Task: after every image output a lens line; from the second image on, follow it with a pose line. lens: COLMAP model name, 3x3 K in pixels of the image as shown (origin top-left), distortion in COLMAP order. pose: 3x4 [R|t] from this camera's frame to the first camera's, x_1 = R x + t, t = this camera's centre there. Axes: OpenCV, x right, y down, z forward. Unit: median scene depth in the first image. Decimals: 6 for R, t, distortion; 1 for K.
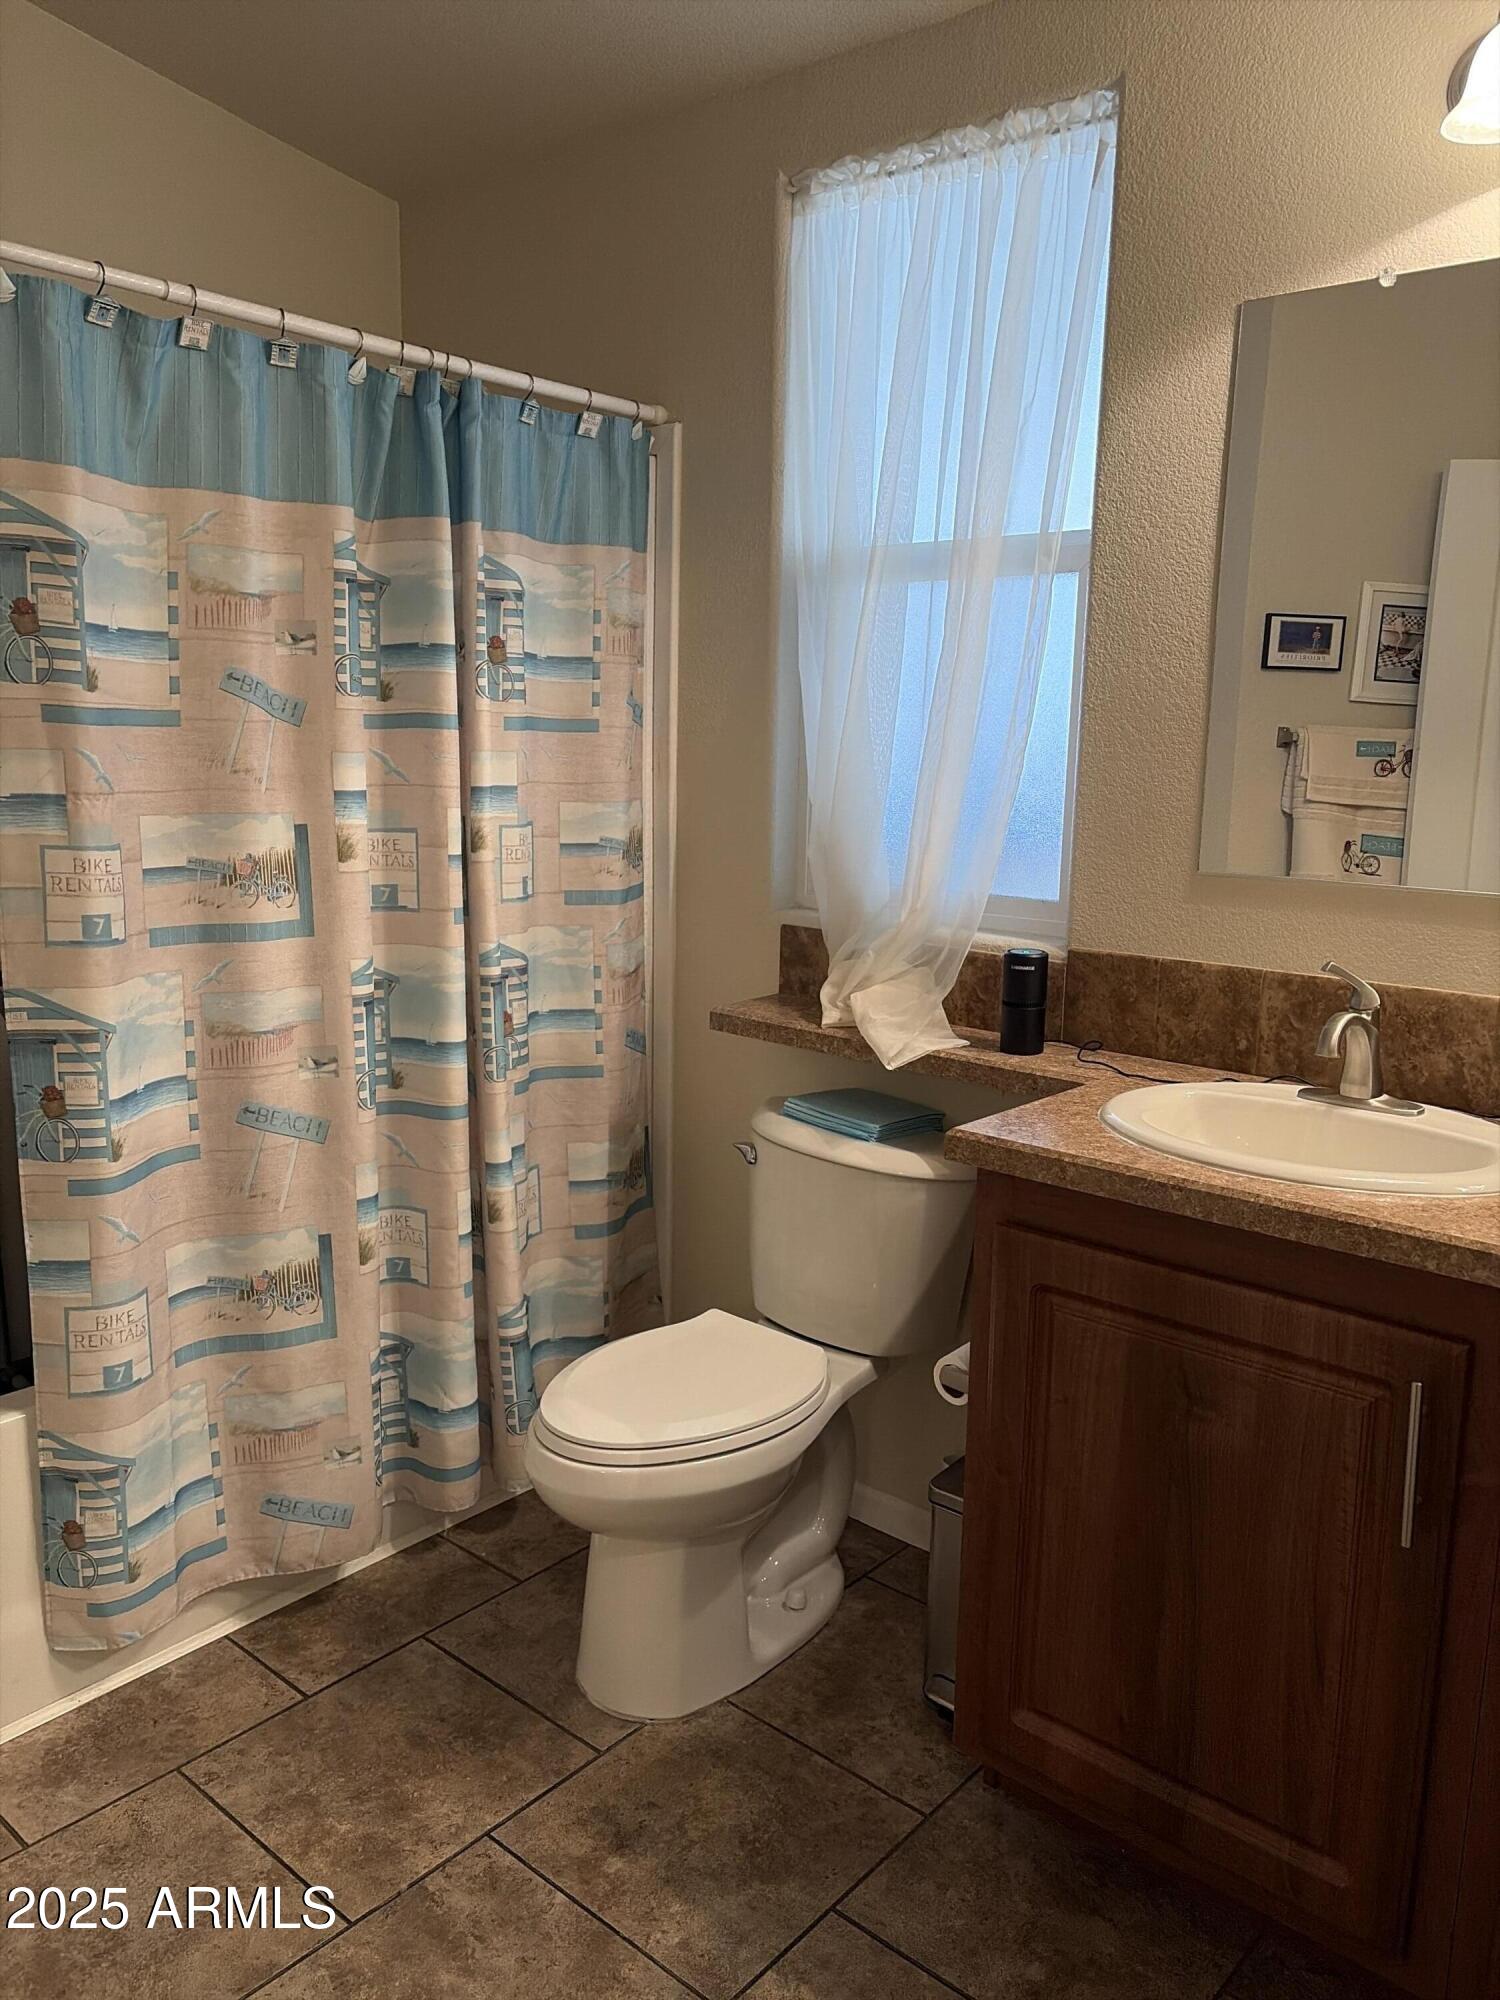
lens RADIAL K [[1522.6, 0, 750.0], [0, 1522.6, 1000.0], [0, 0, 1]] dist [0.054438, -0.037670]
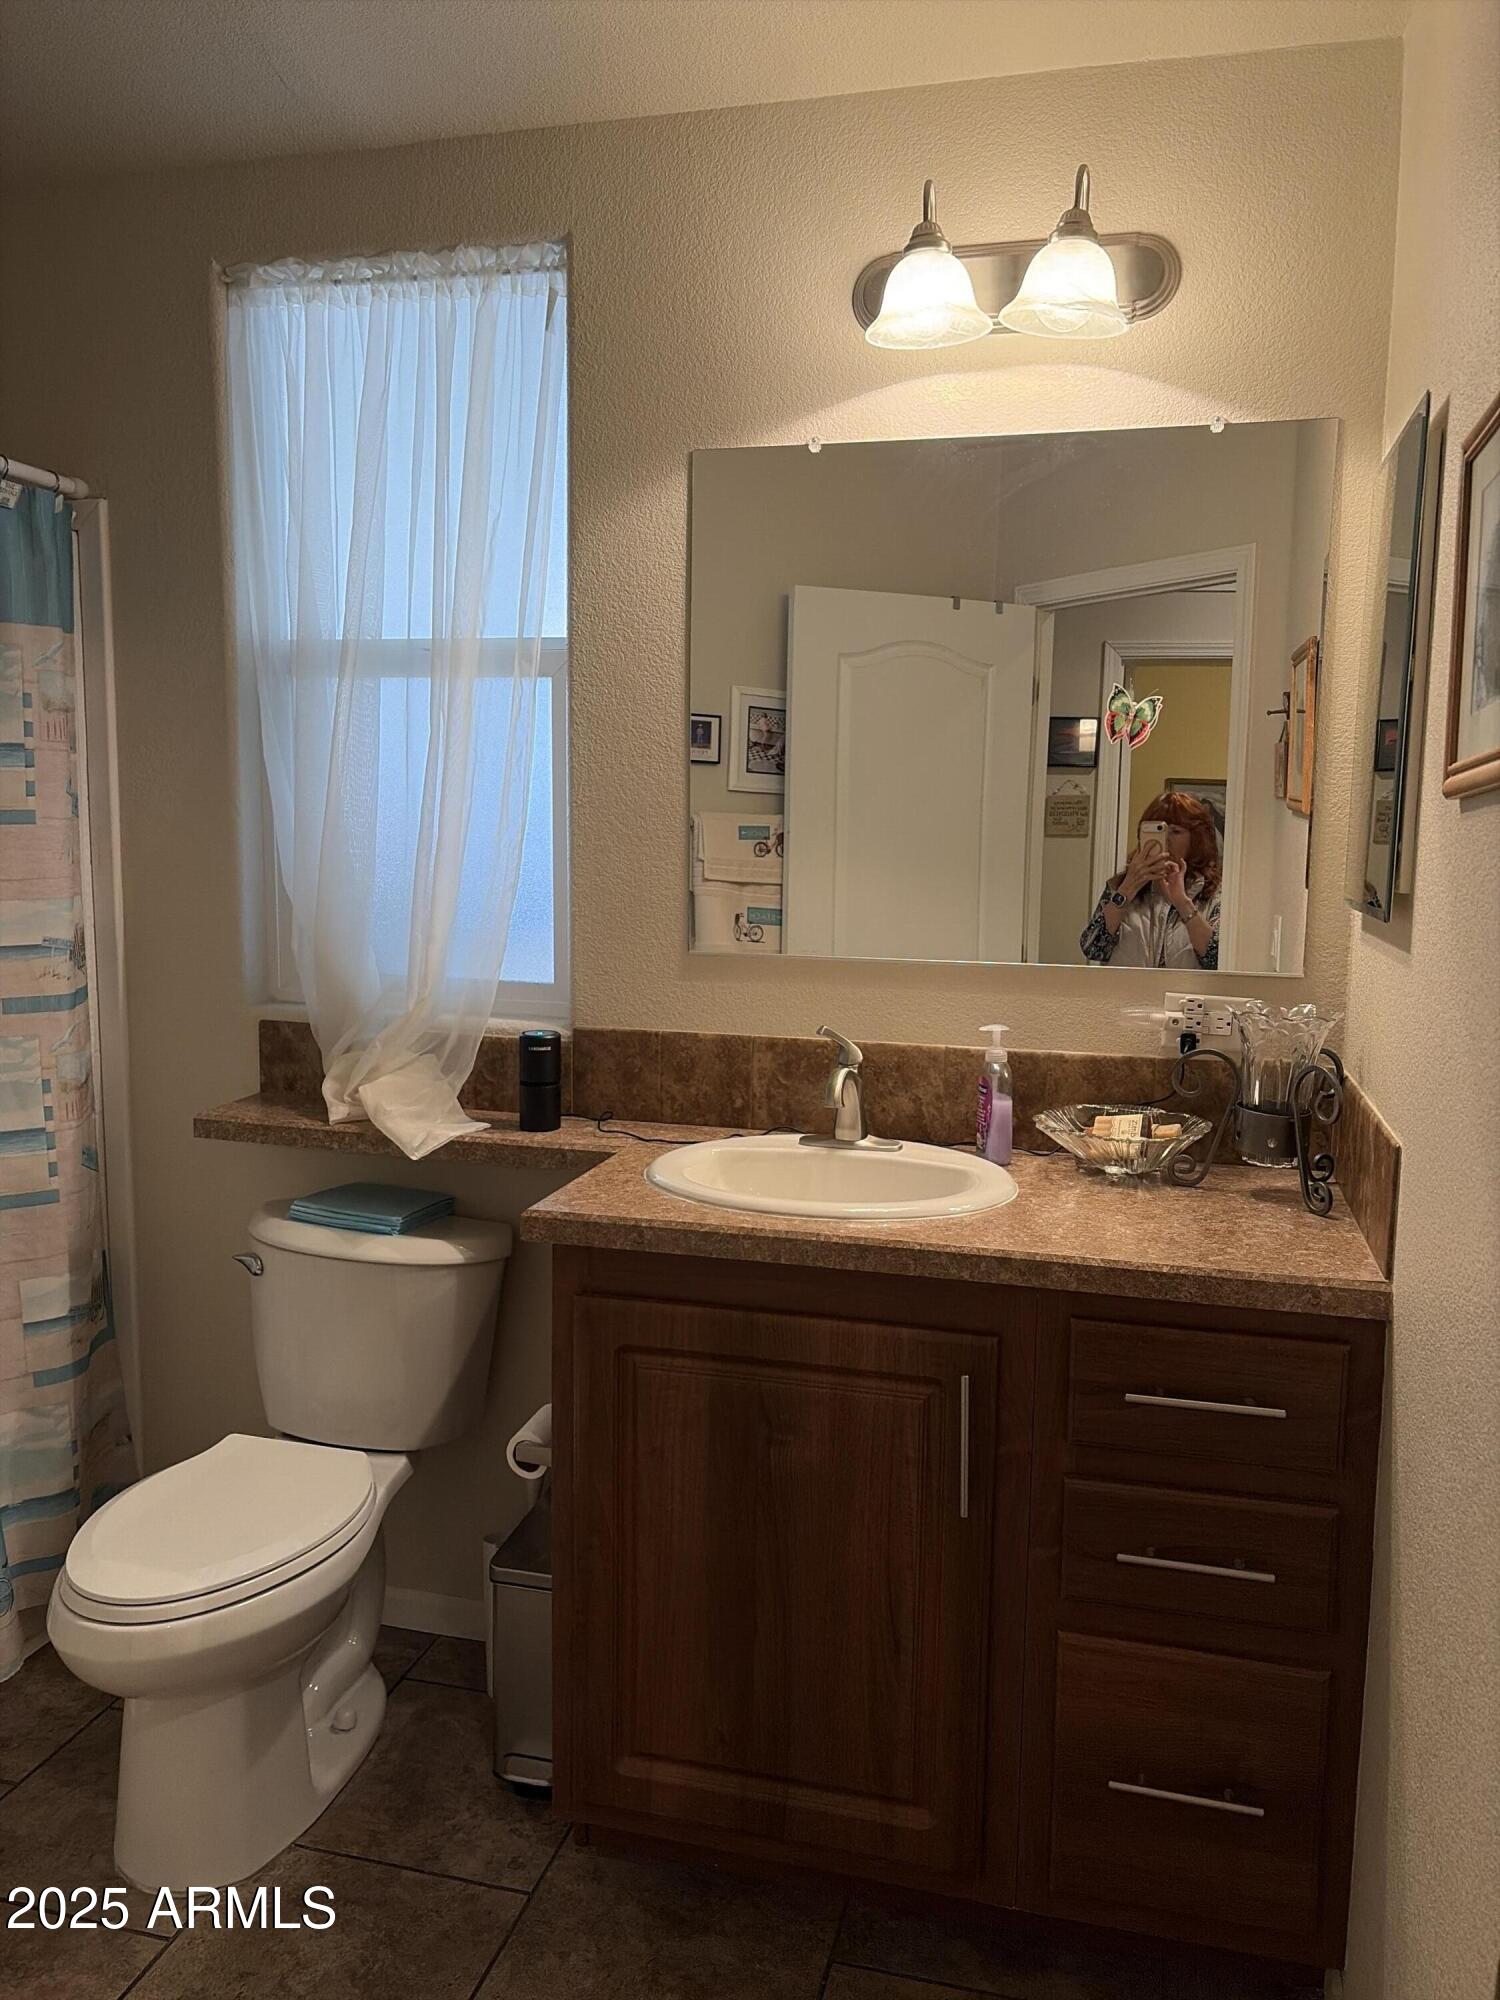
lens RADIAL K [[1522.6, 0, 750.0], [0, 1522.6, 1000.0], [0, 0, 1]] dist [0.054438, -0.037670]
pose [[0.899776, -0.058913, 0.432358, -0.137541], [0.078669, 0.996509, -0.027935, -0.013411], [-0.429203, 0.059148, 0.901269, -0.008337]]
